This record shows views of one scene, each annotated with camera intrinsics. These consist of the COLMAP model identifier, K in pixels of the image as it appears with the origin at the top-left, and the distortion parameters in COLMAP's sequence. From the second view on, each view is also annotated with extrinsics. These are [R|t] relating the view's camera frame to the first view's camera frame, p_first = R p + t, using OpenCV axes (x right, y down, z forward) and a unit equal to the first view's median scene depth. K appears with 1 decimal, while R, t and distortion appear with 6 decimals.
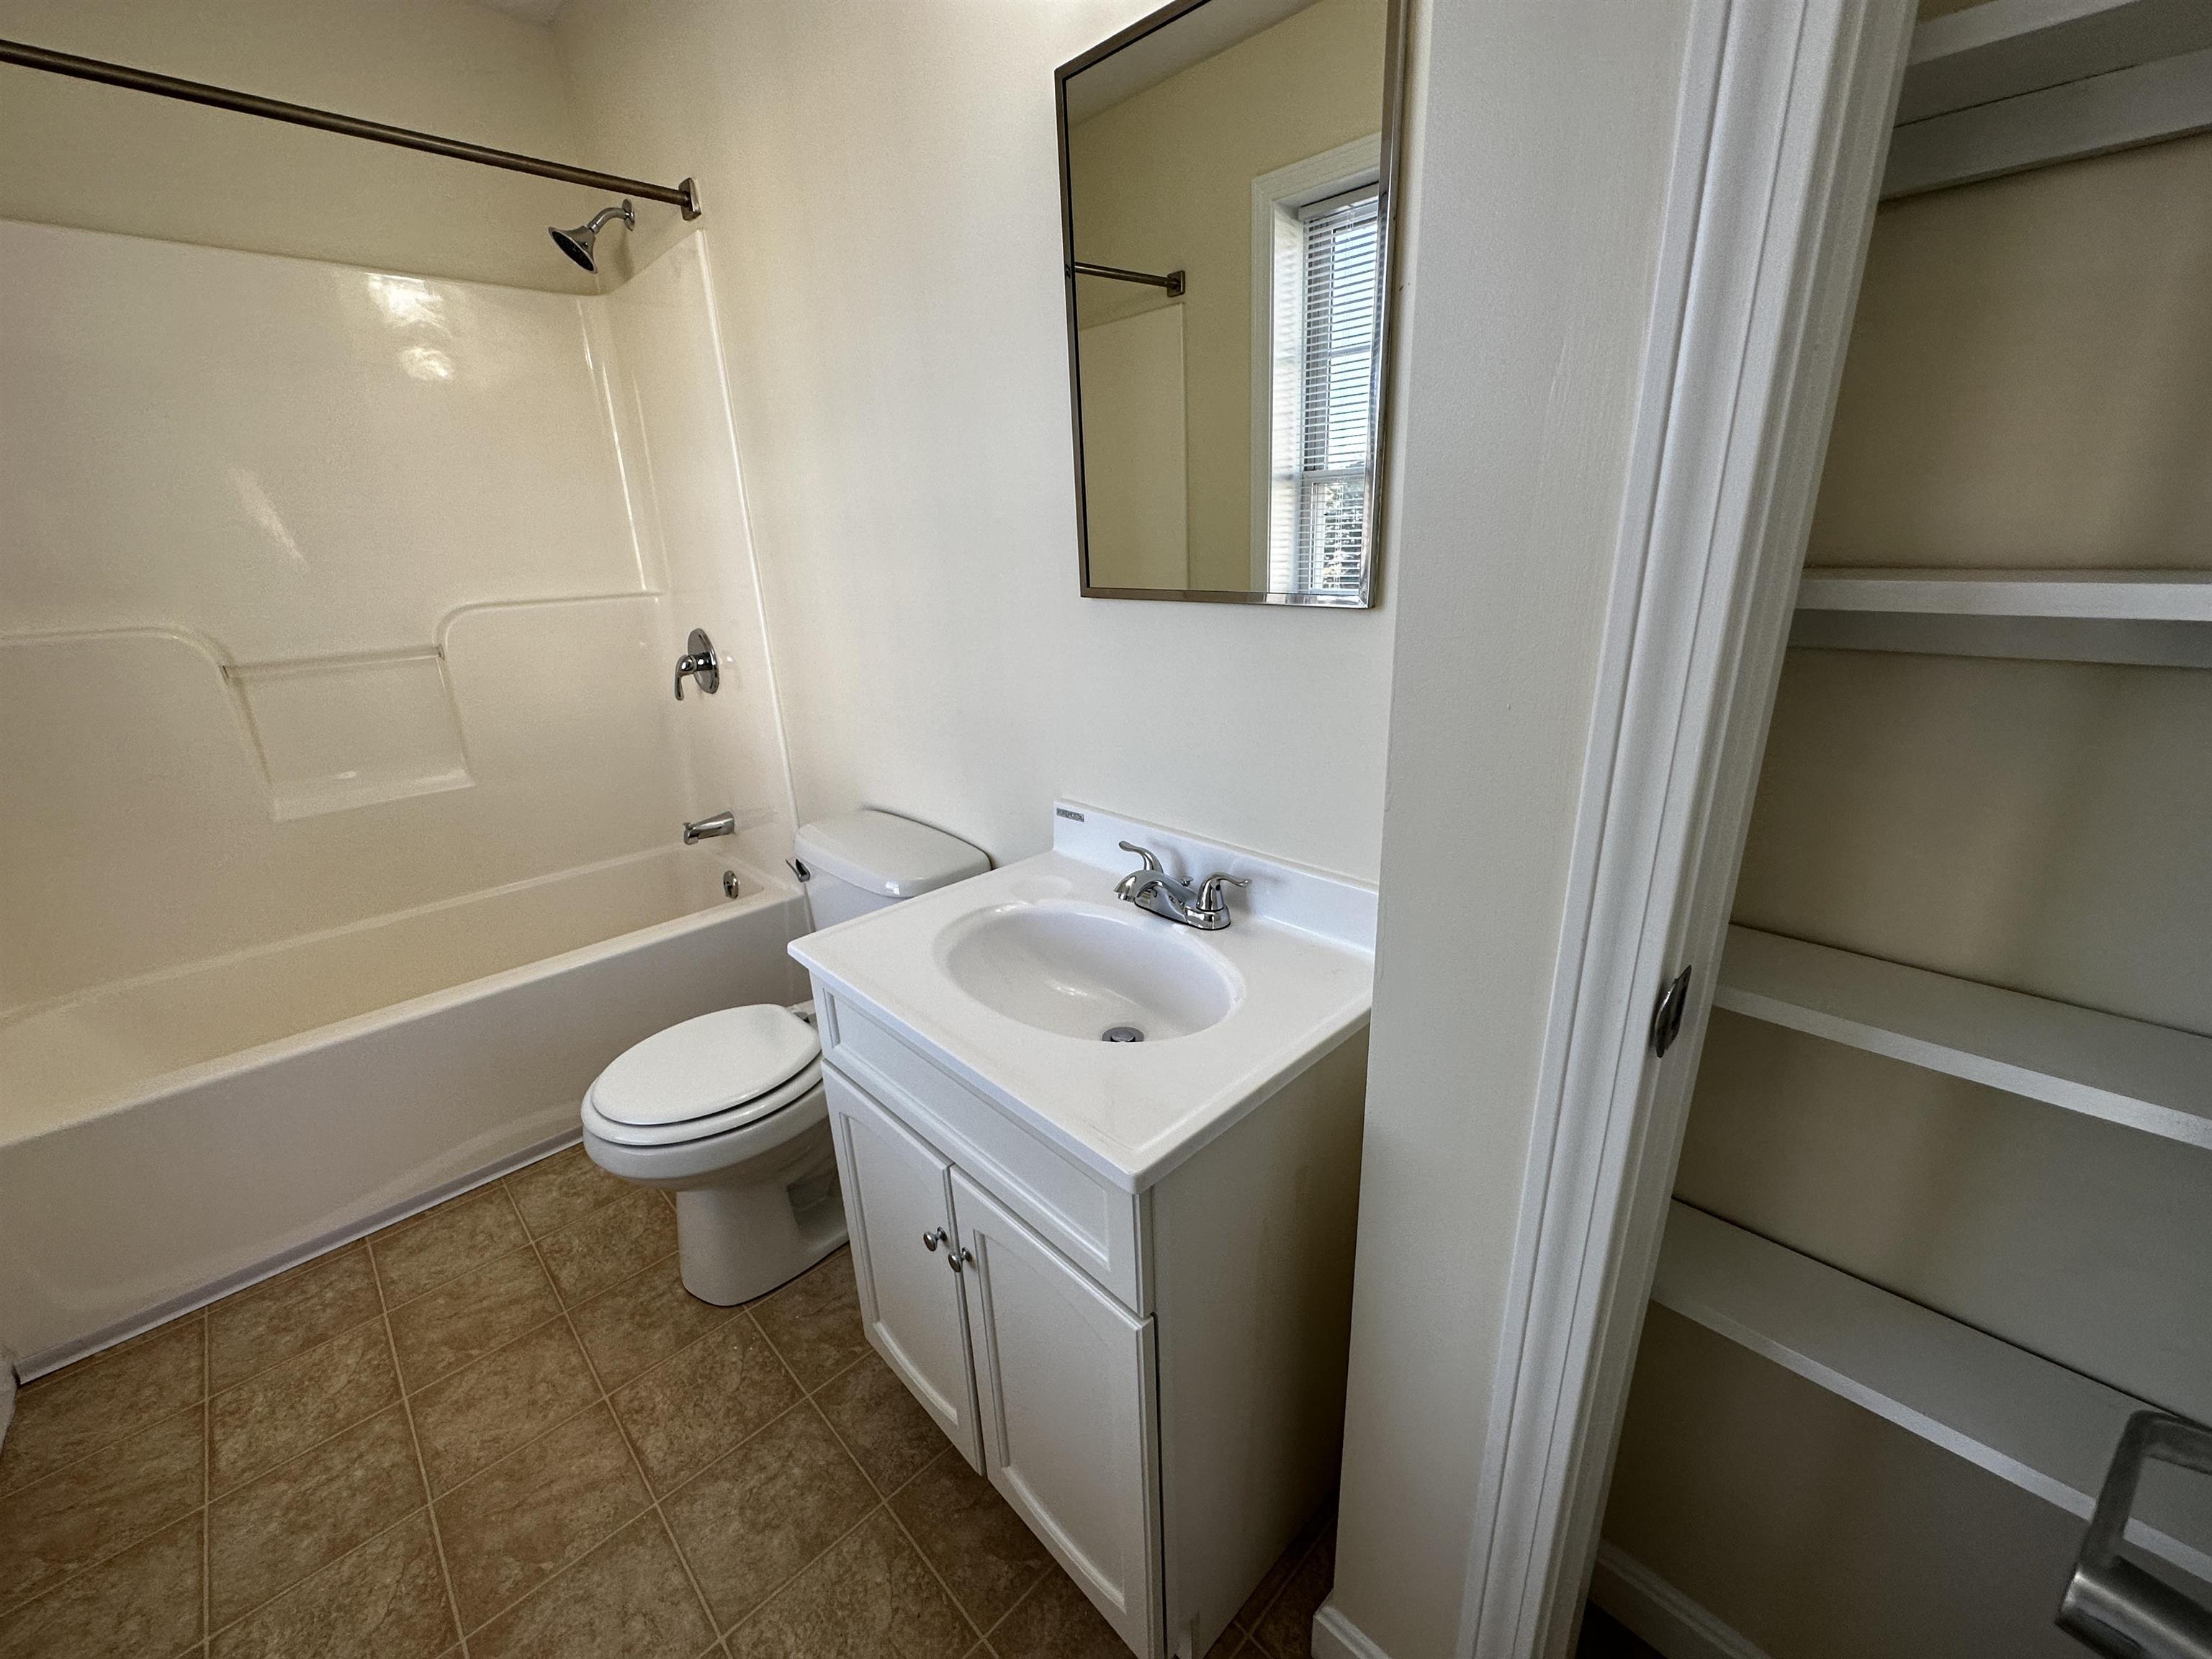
lens RADIAL K [[896.2, 0, 1112.9], [0, 896.2, 830.5], [0, 0, 1]] dist [0.000559, 0.000335]
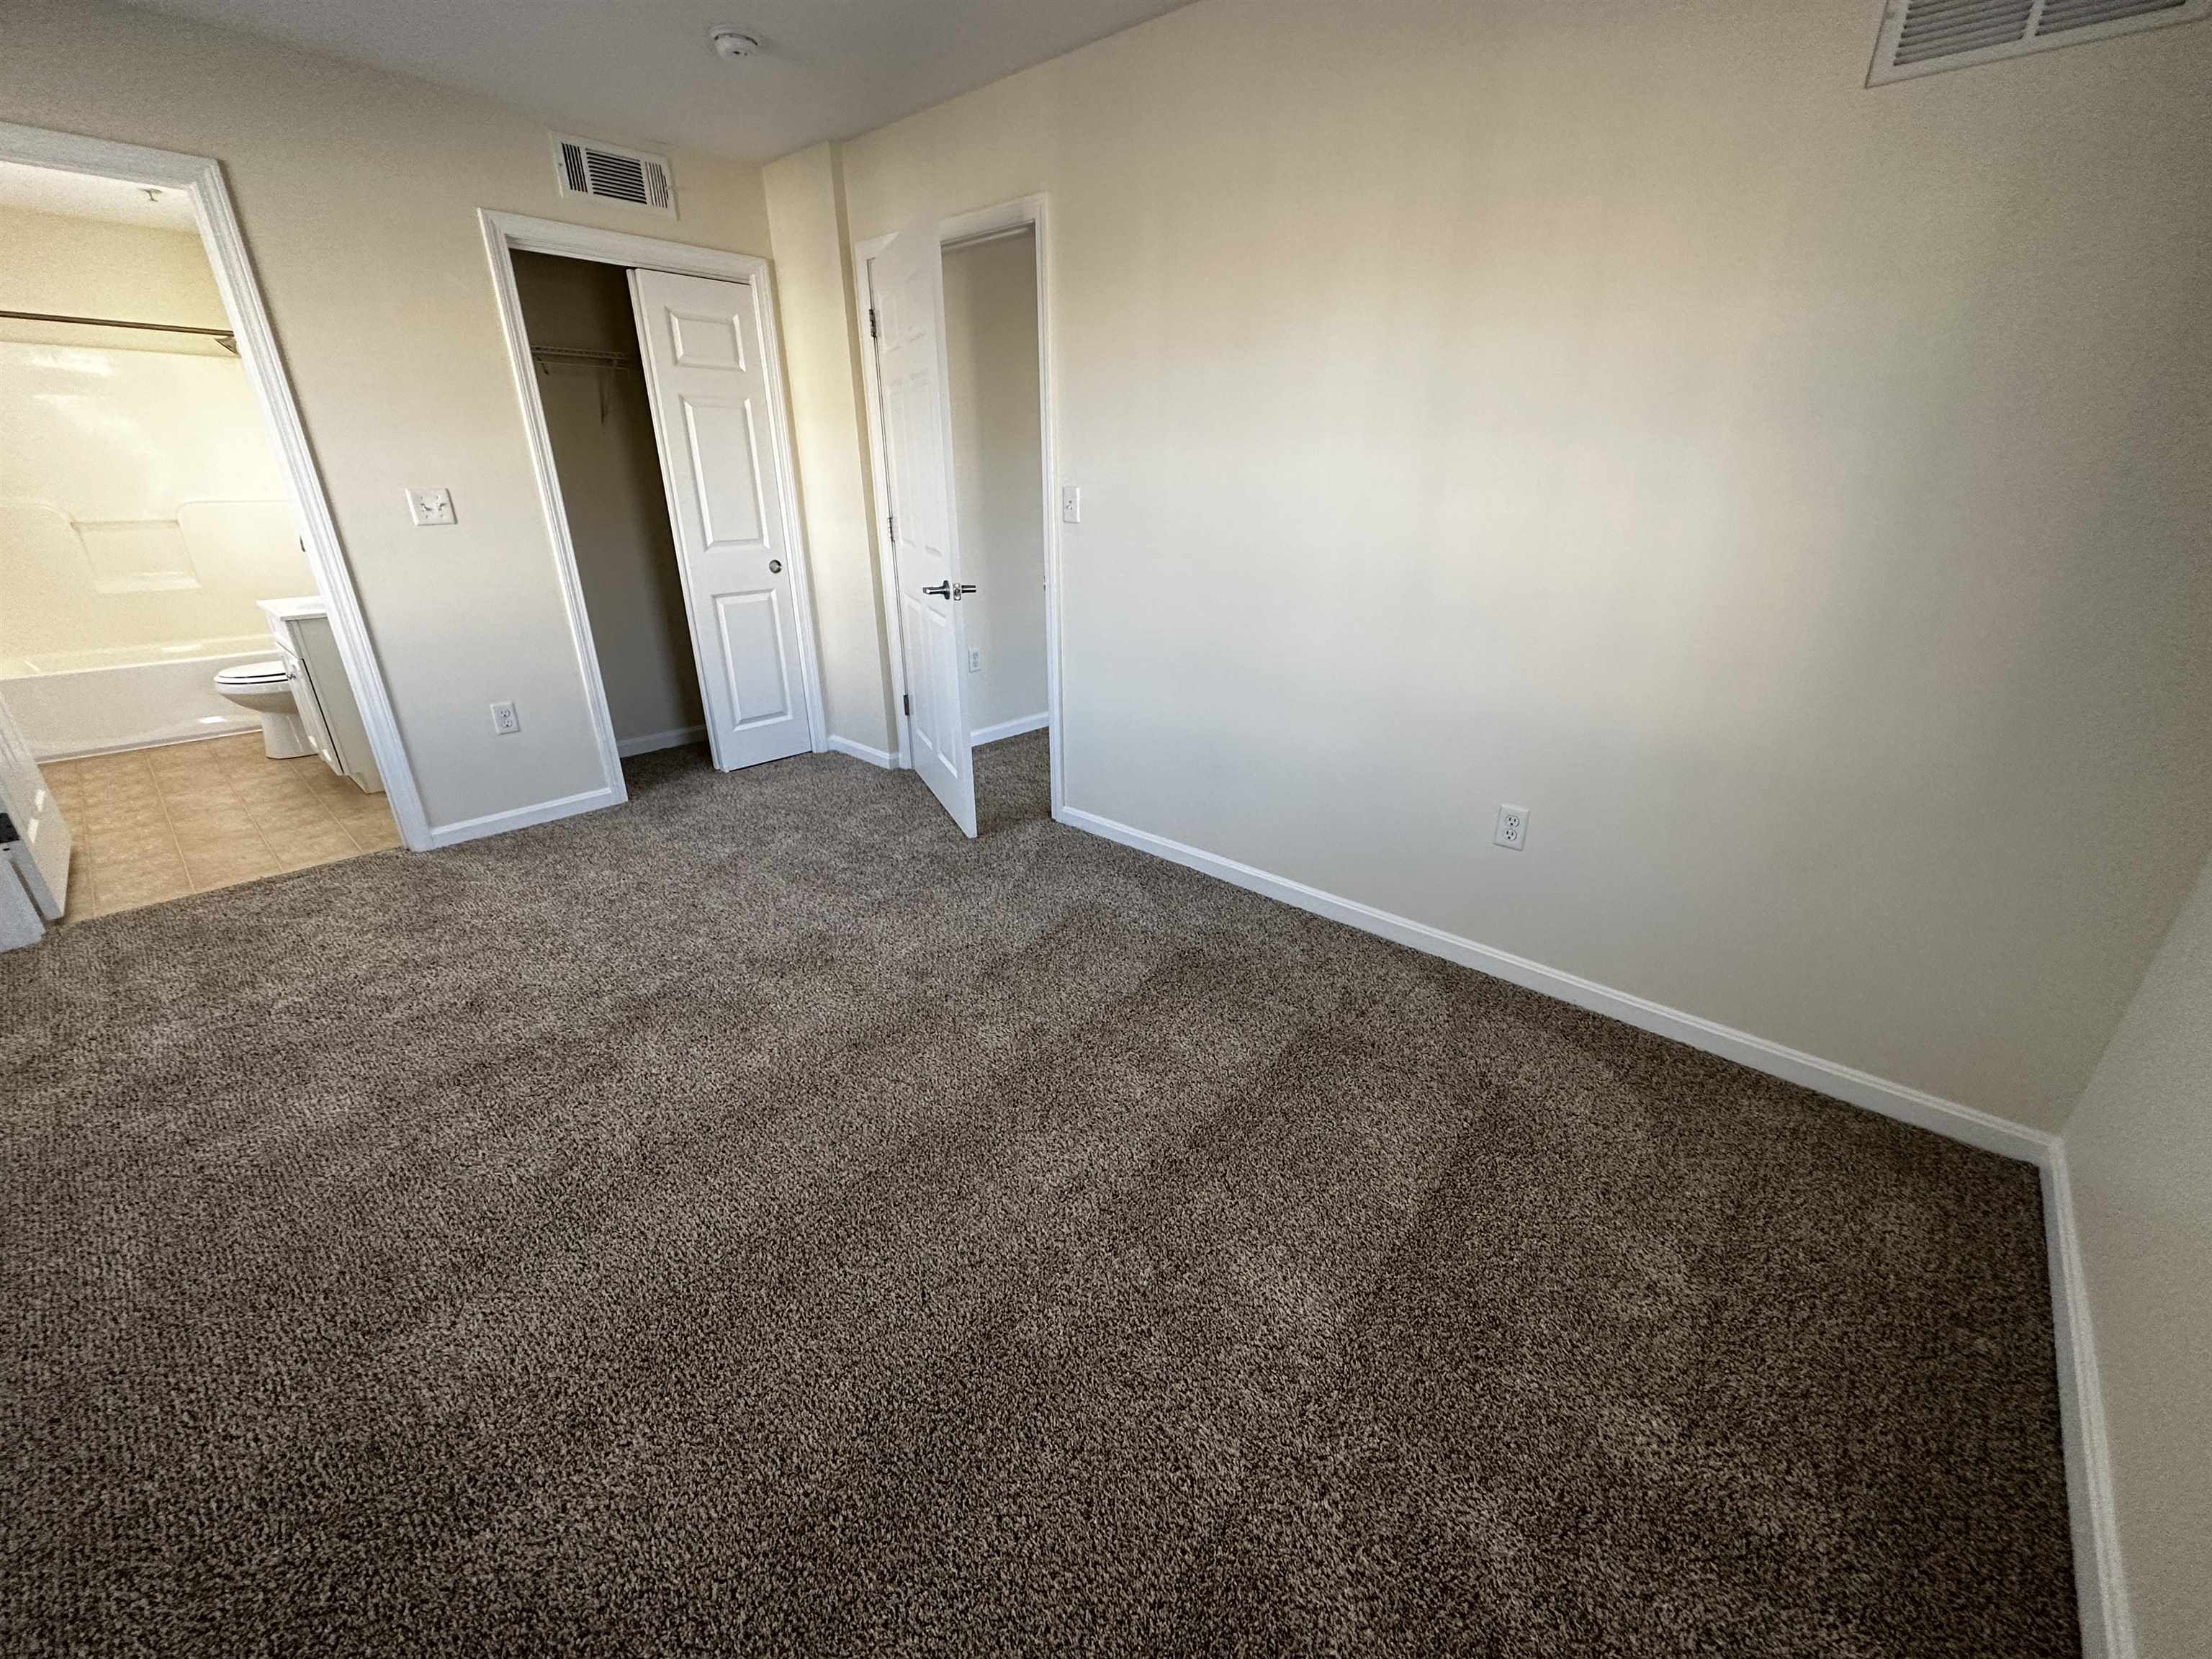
lens RADIAL K [[896.2, 0, 1102.1], [0, 896.2, 830.8], [0, 0, 1]] dist [0.000559, 0.000335]
pose [[0.998611, 0.000361, 0.052687, 1.658480], [-0.004015, 0.997591, 0.069252, 0.465871], [-0.052535, -0.069368, 0.996207, -1.615783]]
